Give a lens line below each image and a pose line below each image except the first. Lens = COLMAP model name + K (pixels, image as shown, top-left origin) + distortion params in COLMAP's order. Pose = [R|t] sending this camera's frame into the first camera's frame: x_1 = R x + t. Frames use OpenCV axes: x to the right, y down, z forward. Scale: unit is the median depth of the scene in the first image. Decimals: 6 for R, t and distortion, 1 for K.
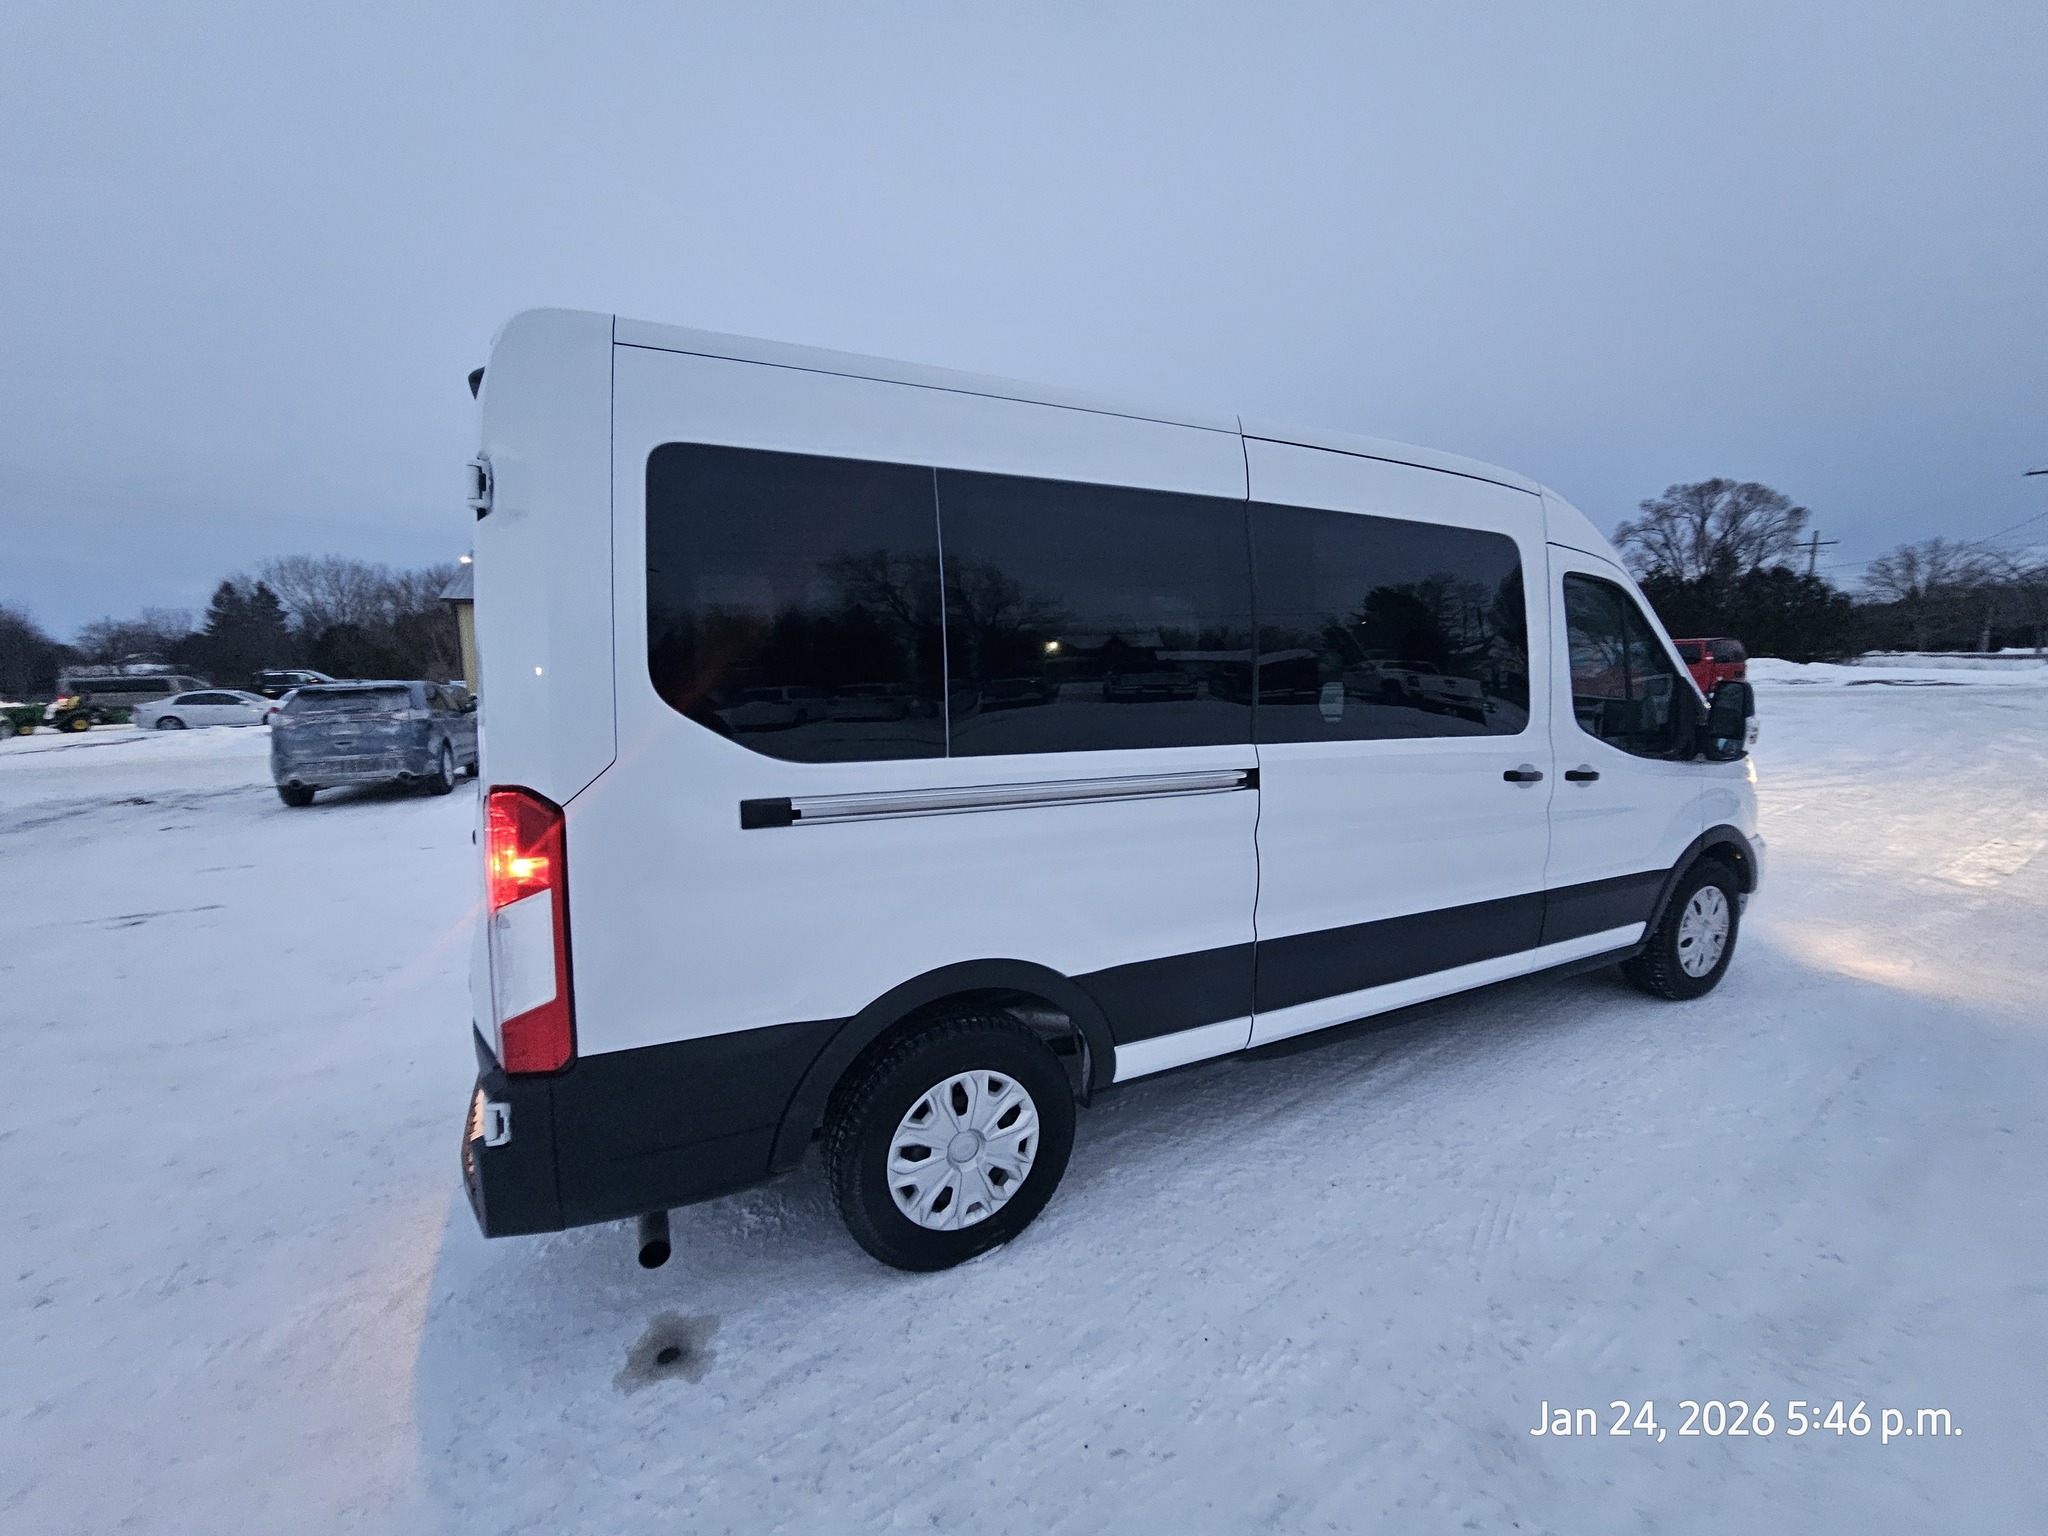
lens RADIAL K [[831.2, 0, 1035.4], [0, 831.2, 768.5], [0, 0, 1]] dist [-0.002000, -0.000475]
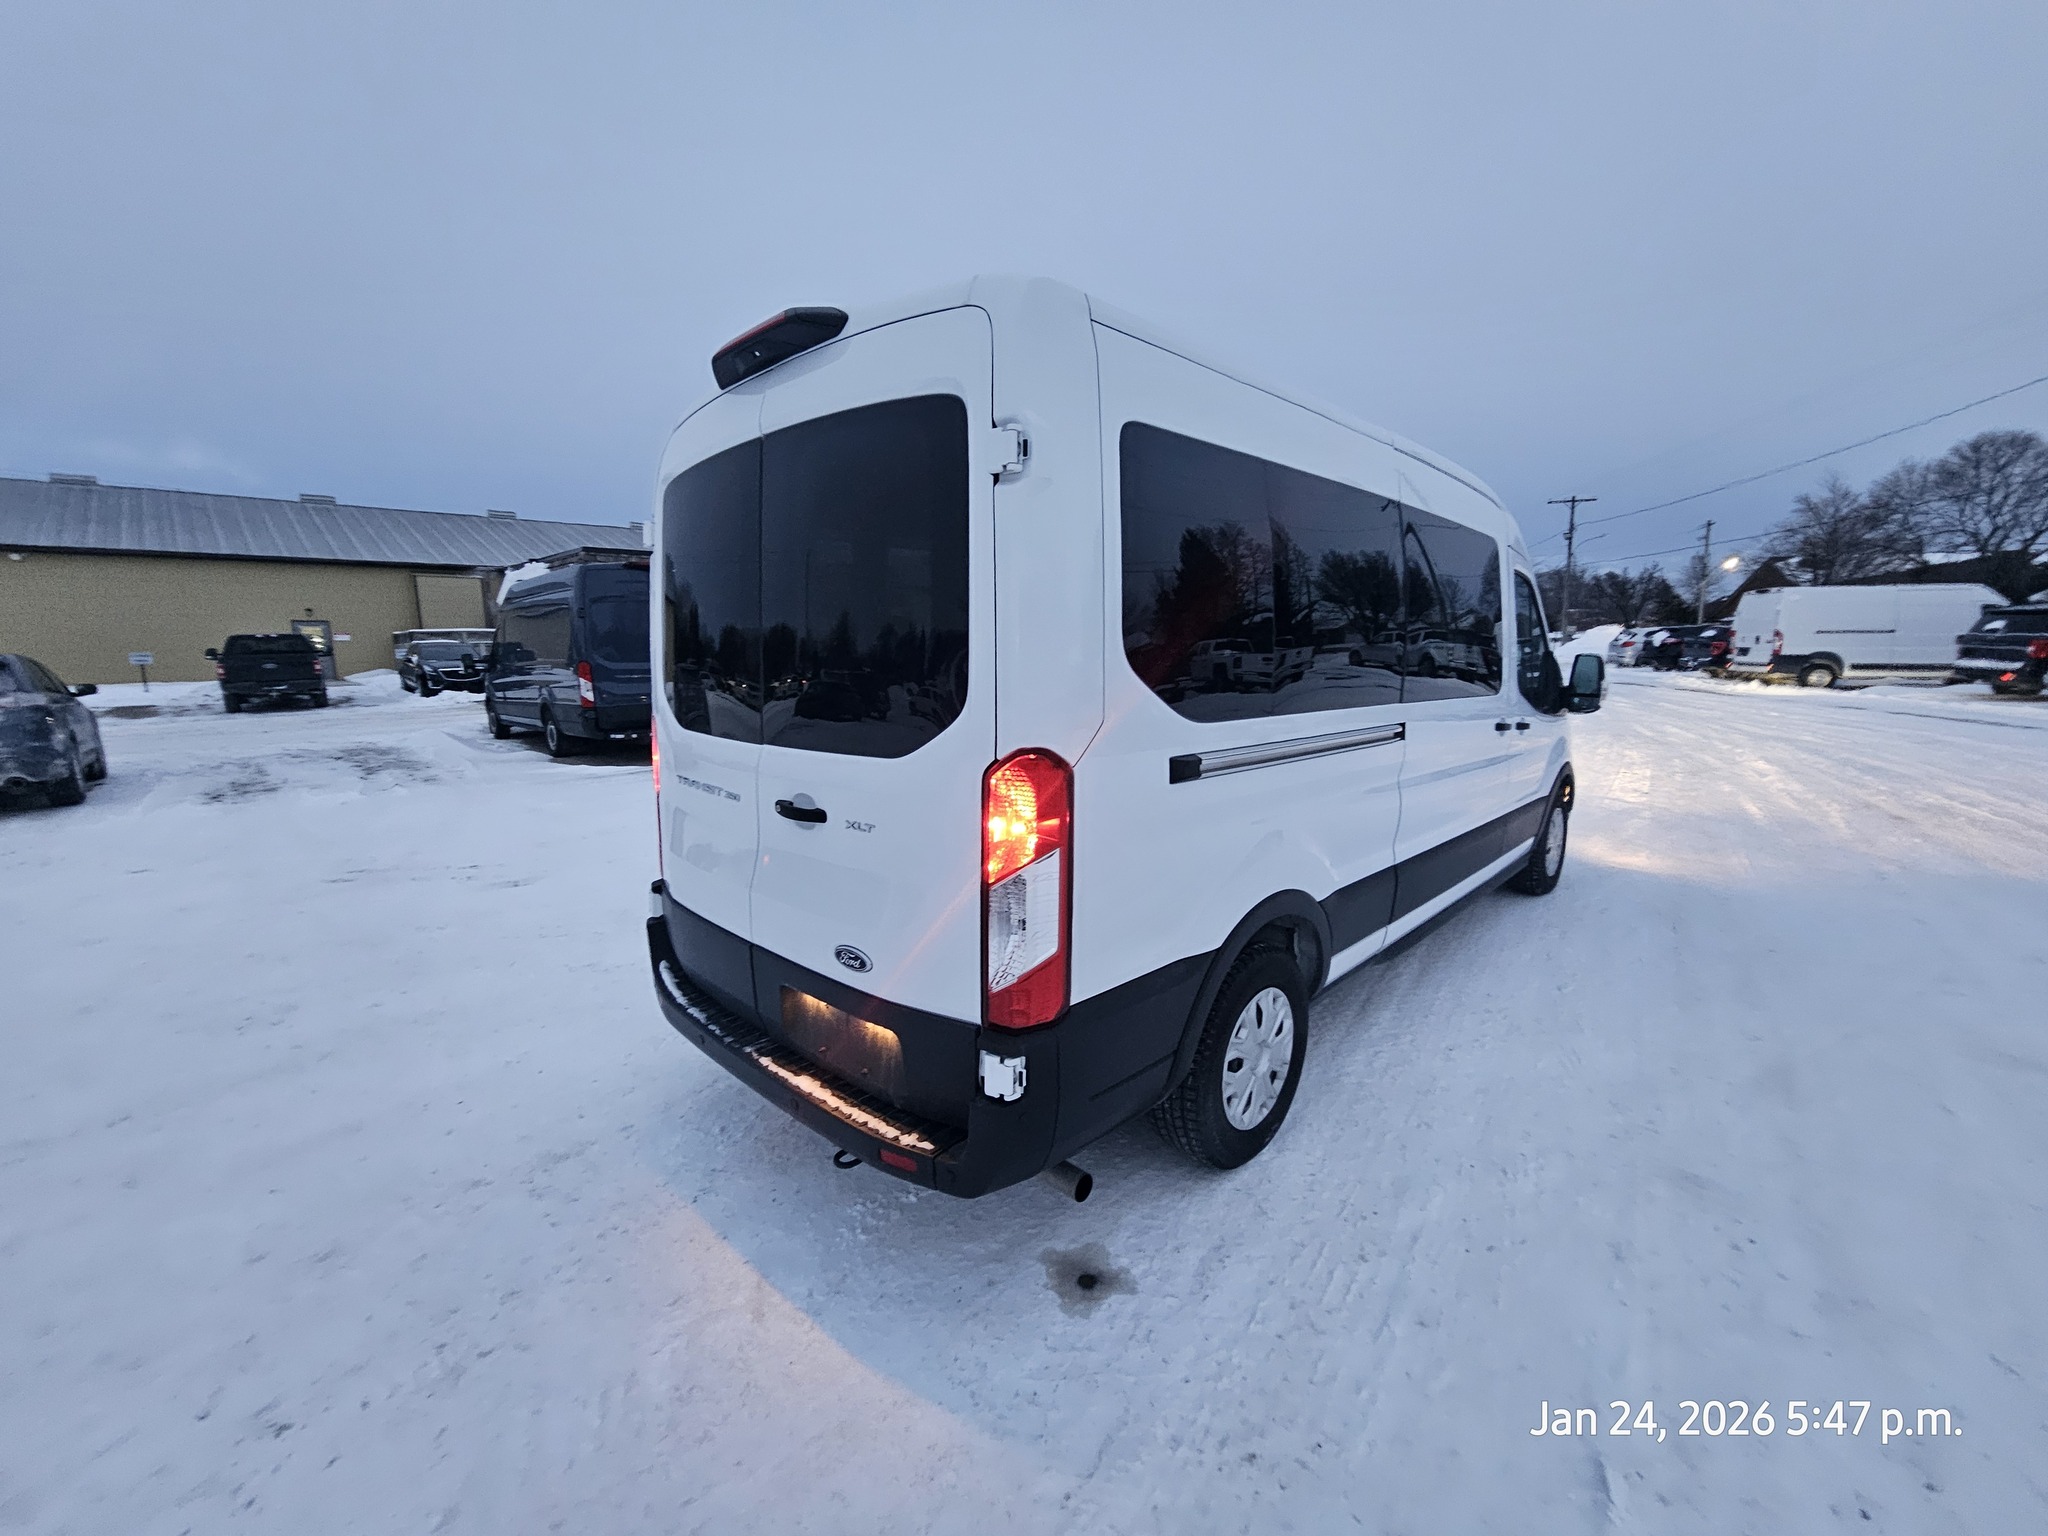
lens RADIAL K [[831.2, 0, 1035.4], [0, 831.2, 768.5], [0, 0, 1]] dist [-0.002000, -0.000475]
pose [[0.943641, -0.042453, 0.328236, -0.661439], [0.033149, 0.998876, 0.033891, 0.007463], [-0.329306, -0.021100, 0.943987, 0.020849]]
